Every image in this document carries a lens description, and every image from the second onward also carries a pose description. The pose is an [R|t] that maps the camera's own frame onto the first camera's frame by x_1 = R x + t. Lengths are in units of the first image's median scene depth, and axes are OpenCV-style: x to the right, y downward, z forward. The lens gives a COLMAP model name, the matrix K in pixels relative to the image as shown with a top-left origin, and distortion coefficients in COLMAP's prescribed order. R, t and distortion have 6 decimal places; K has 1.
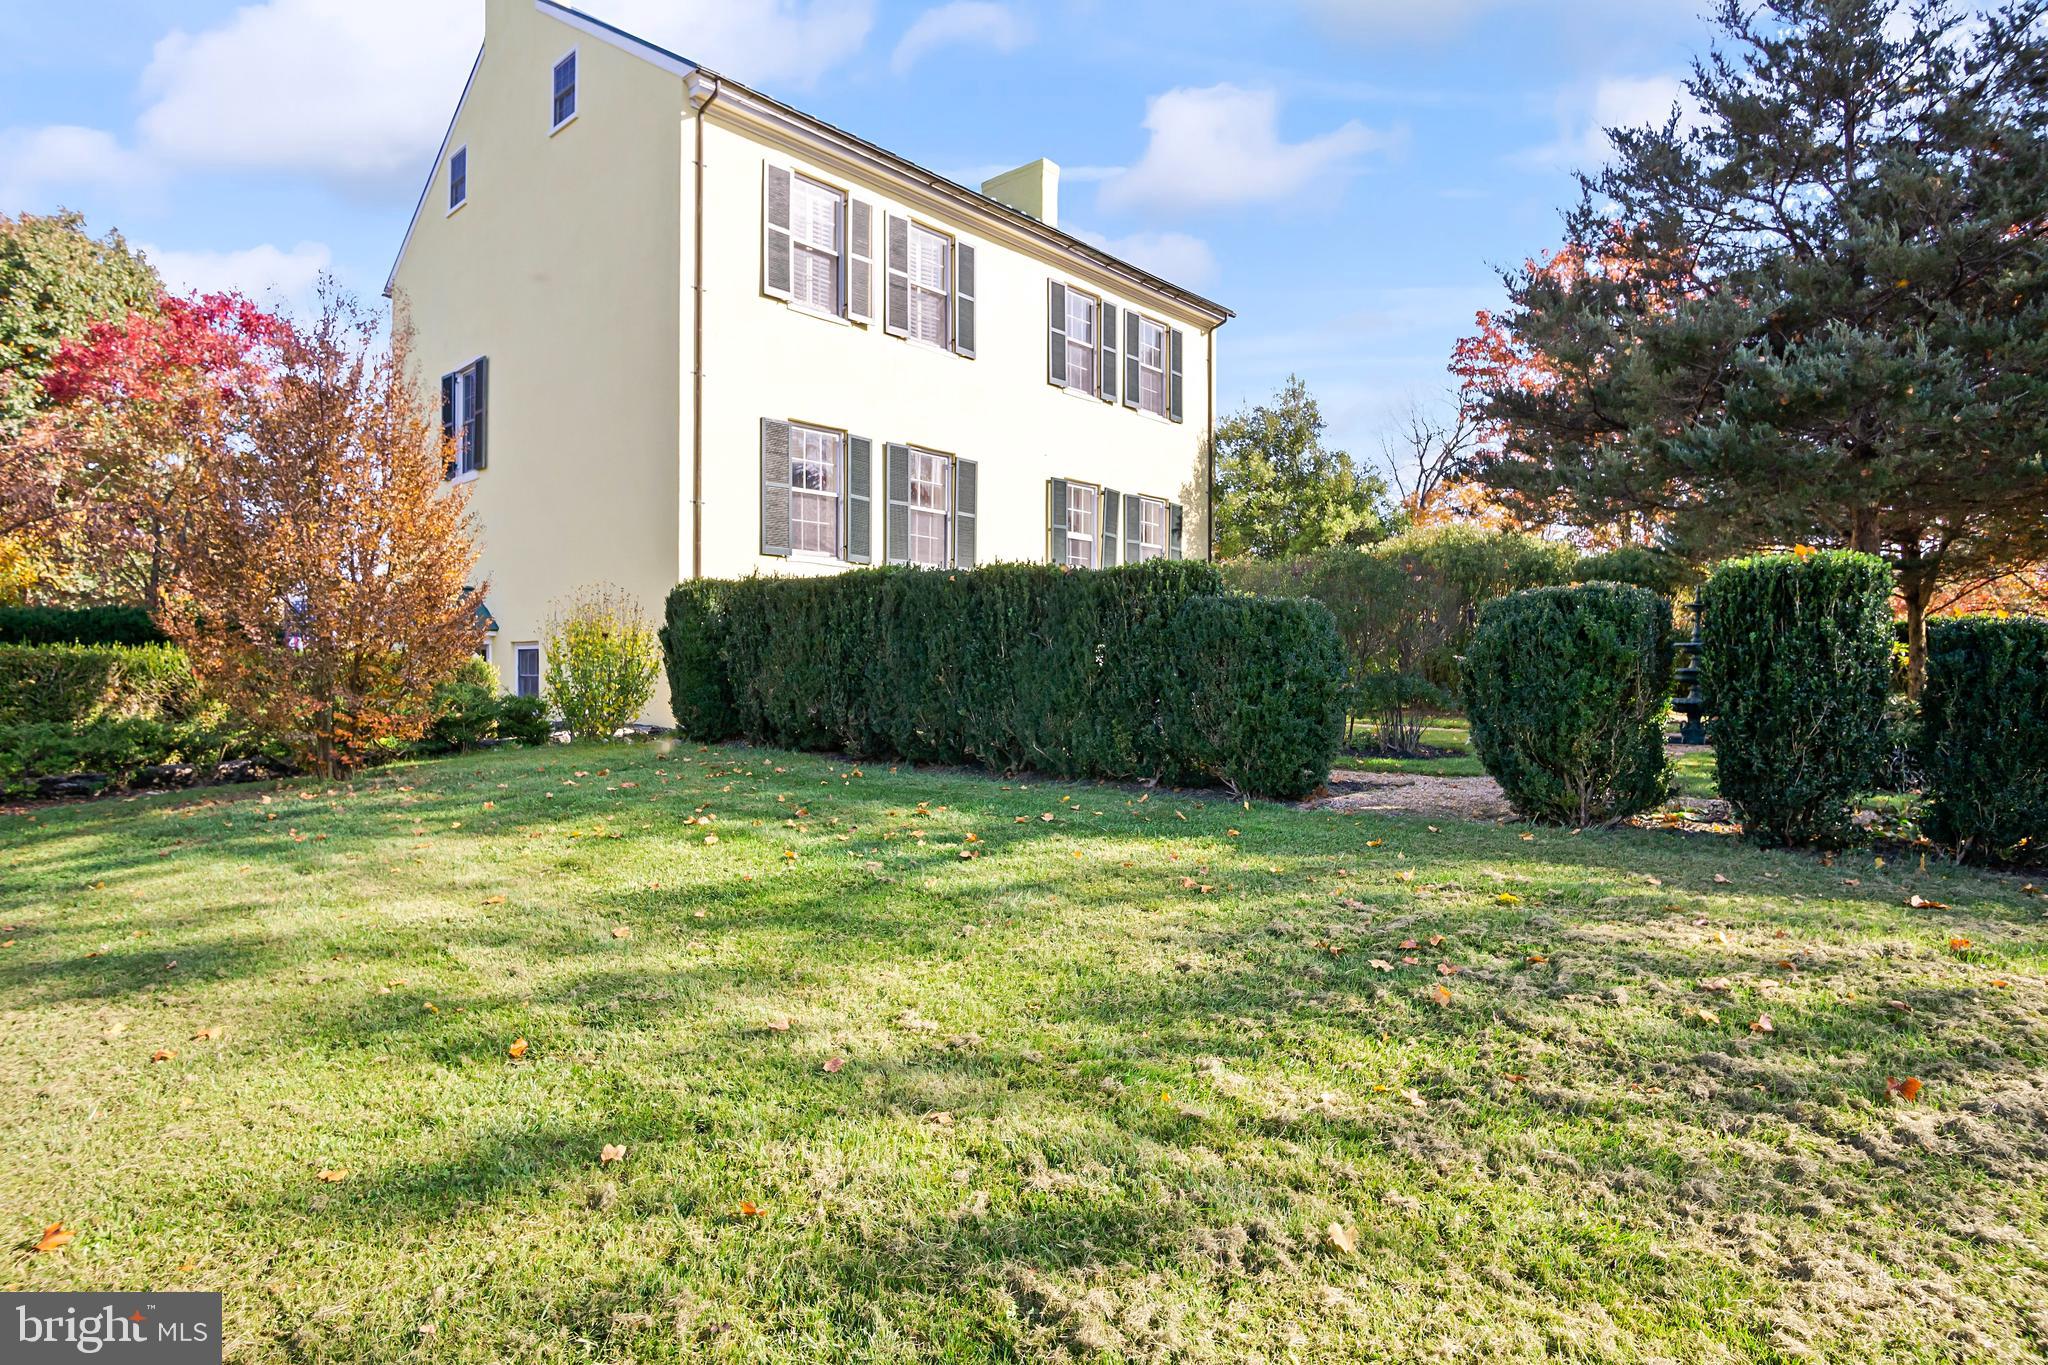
lens RADIAL K [[1131.0, 0, 1024.0], [0, 1131.0, 682.5], [0, 0, 1]] dist [-0.018287, 0.001721]
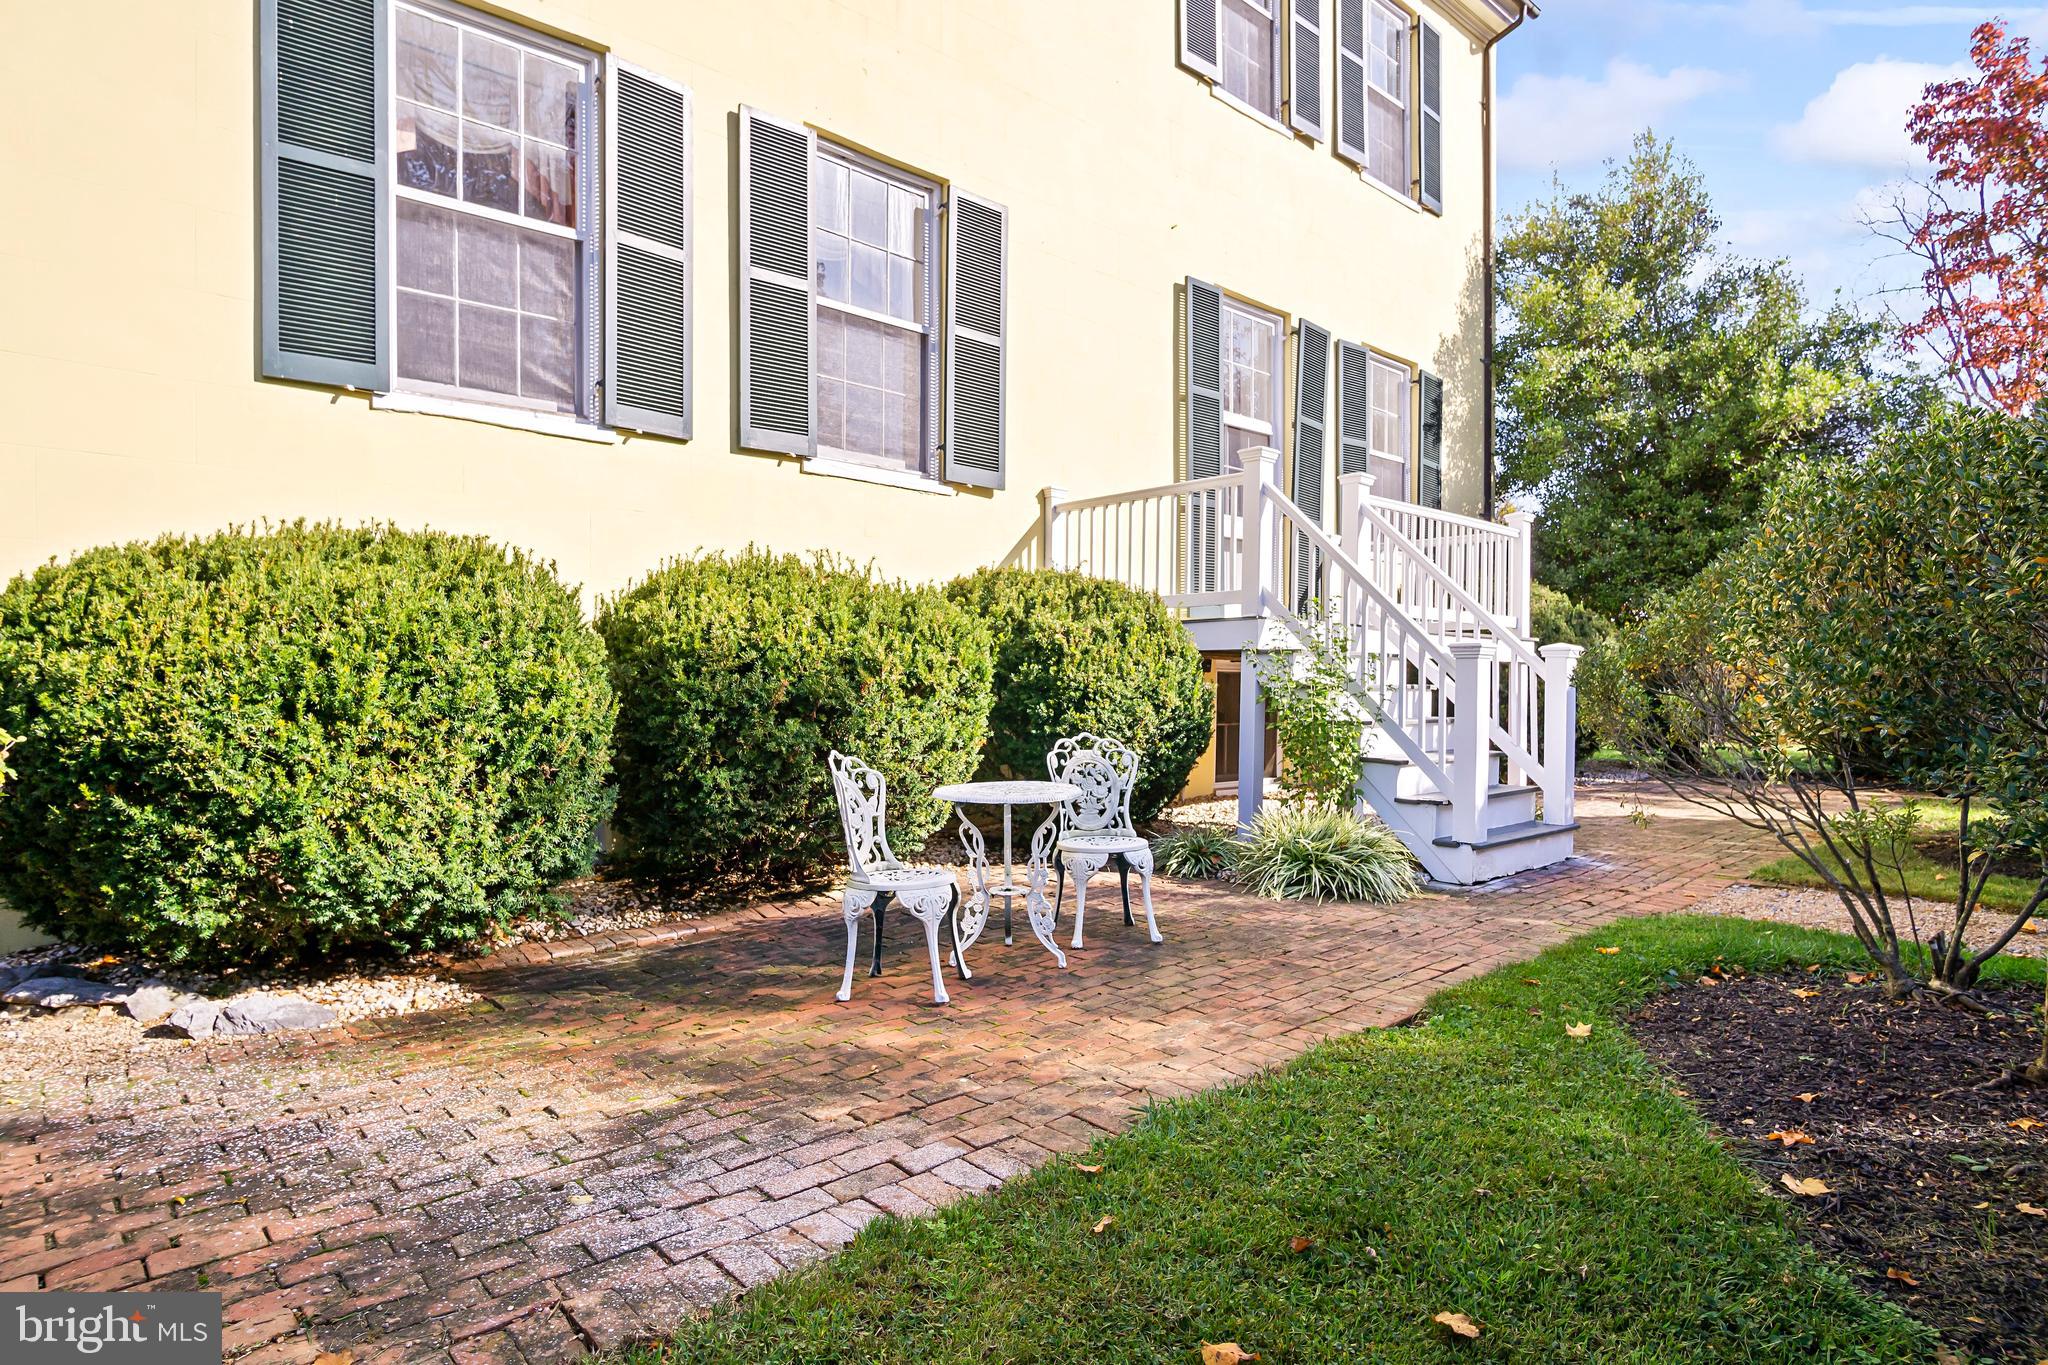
lens RADIAL K [[1131.0, 0, 1024.0], [0, 1131.0, 682.5], [0, 0, 1]] dist [-0.018287, 0.001721]
pose [[0.995399, -0.004858, -0.095692, 0.002000], [0.004176, 0.999964, -0.007329, -0.018559], [0.095724, 0.006896, 0.995384, 0.490854]]
